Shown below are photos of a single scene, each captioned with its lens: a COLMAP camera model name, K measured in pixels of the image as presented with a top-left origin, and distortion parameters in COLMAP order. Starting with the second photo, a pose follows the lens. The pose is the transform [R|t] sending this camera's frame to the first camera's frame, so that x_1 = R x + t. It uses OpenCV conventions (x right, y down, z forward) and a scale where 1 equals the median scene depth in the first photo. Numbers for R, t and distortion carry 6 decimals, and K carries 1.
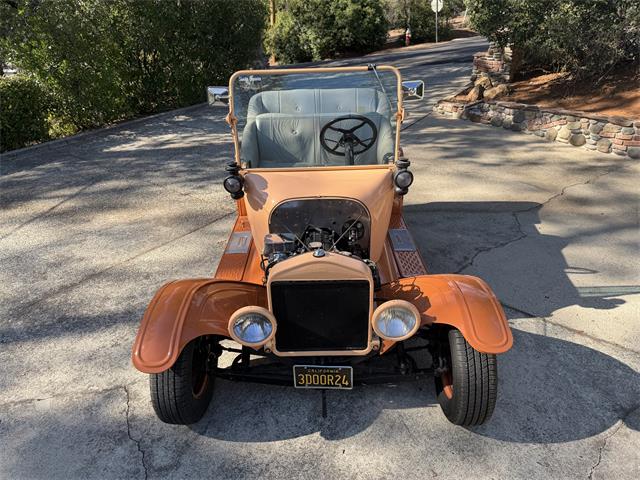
lens RADIAL K [[454.1, 0, 317.5], [0, 454.1, 237.9], [0, 0, 1]] dist [0.031359, -0.043951]
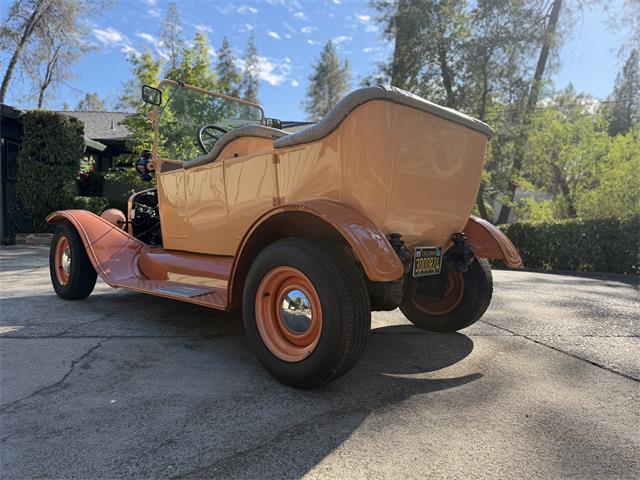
lens RADIAL K [[451.1, 0, 320.0], [0, 451.1, 240.0], [0, 0, 1]] dist [0.039873, -0.054963]
pose [[-0.664543, 0.043583, -0.745978, 0.828794], [-0.334021, 0.875686, 0.348718, -0.564265], [0.668441, 0.480910, -0.567373, 2.191469]]
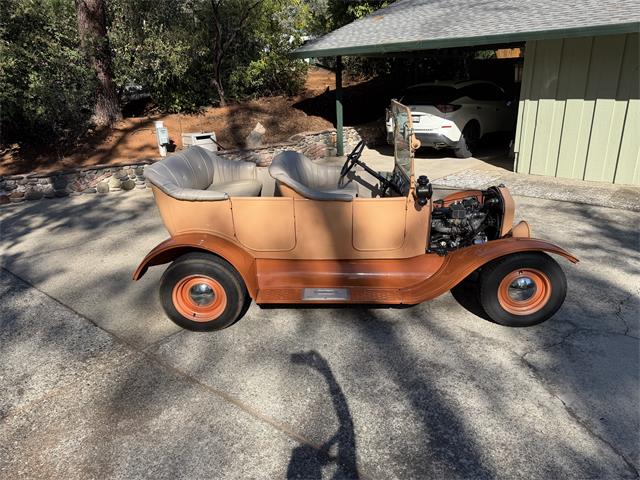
lens RADIAL K [[452.0, 0, 323.1], [0, 452.0, 239.3], [0, 0, 1]] dist [0.057179, -0.079057]
pose [[0.018793, -0.321815, 0.946616, -1.503368], [0.459195, 0.843799, 0.277744, -0.518019], [-0.888136, 0.429462, 0.163633, 1.162292]]
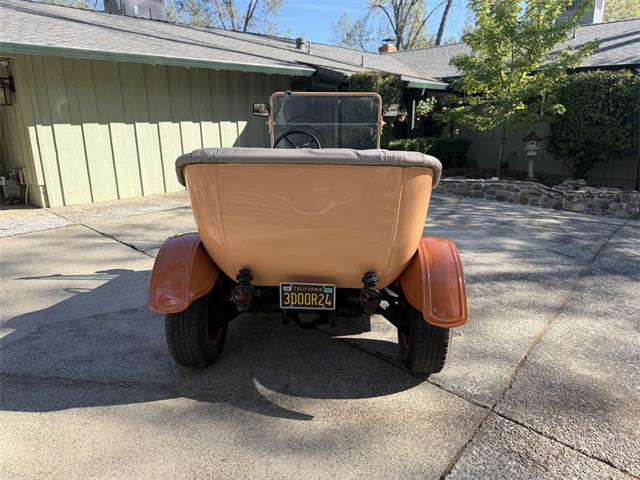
lens RADIAL K [[452.0, 0, 323.1], [0, 452.0, 239.3], [0, 0, 1]] dist [0.057179, -0.079057]
pose [[-0.998605, 0.008045, 0.052182, -0.074188], [0.039810, 0.763951, 0.644045, -0.979062], [-0.034683, 0.645224, -0.763206, 2.482872]]
